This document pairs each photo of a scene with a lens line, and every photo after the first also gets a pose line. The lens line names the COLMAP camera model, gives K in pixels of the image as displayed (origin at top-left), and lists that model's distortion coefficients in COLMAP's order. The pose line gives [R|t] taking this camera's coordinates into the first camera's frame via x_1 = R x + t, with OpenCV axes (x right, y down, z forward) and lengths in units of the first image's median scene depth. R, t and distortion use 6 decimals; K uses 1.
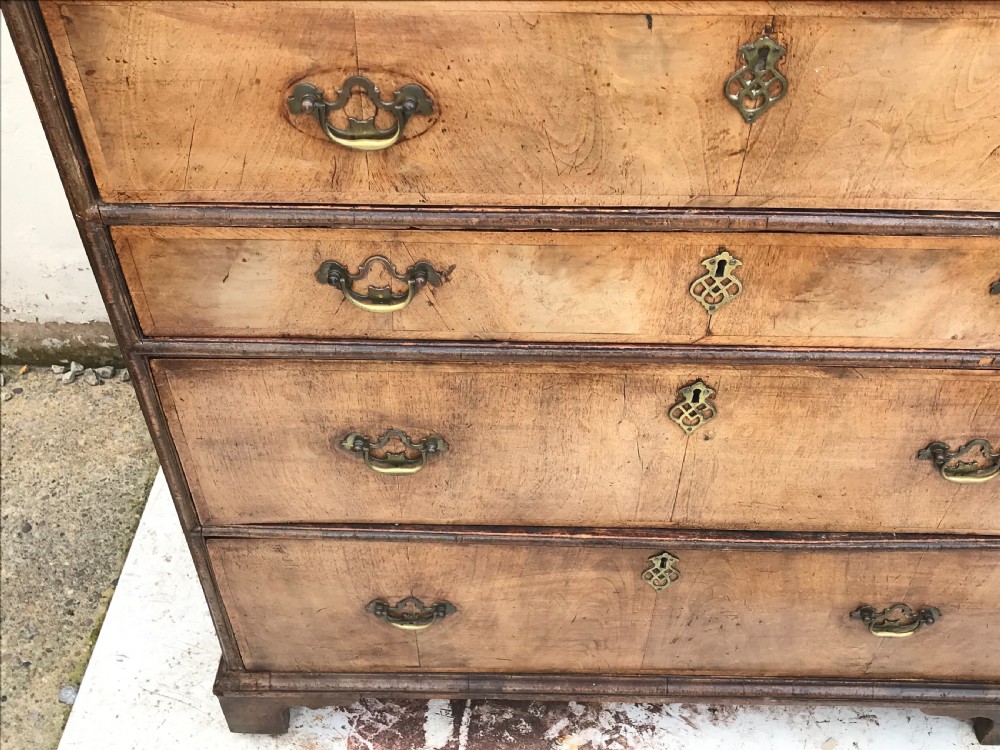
lens RADIAL K [[985.0, 0, 502.0], [0, 985.0, 371.6], [0, 0, 1]] dist [0.068697, -0.131093]
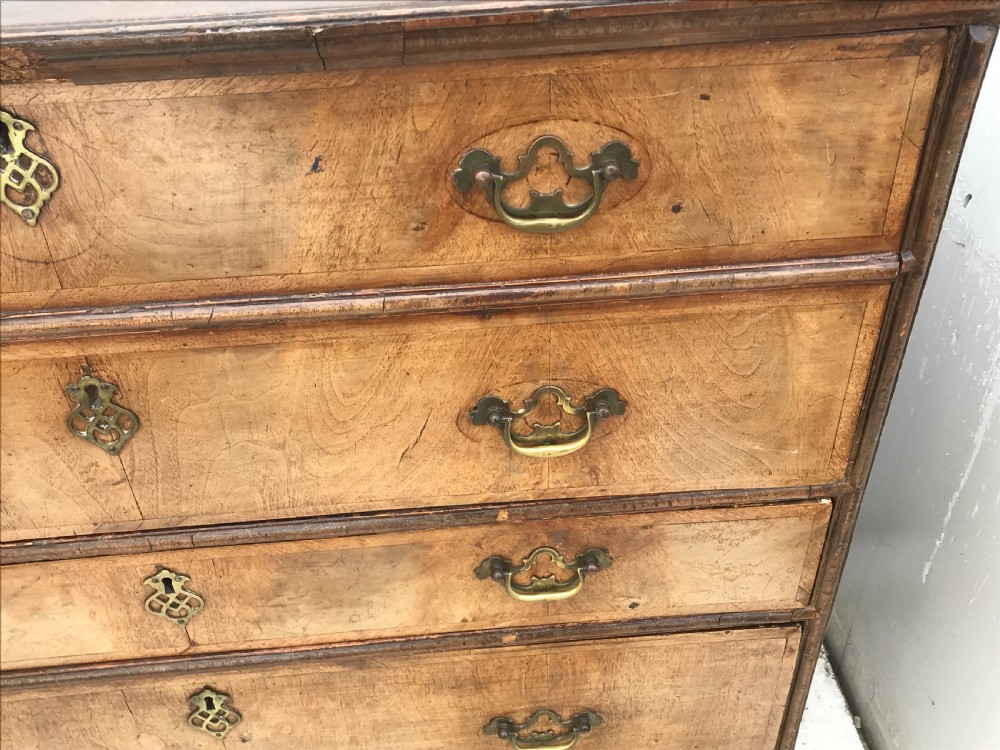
lens RADIAL K [[985.0, 0, 502.0], [0, 985.0, 371.6], [0, 0, 1]] dist [0.068697, -0.131093]
pose [[0.994720, -0.088486, 0.051976, 0.424170], [0.092798, 0.991837, -0.087447, -0.163710], [-0.043814, 0.091808, 0.994812, 0.067514]]
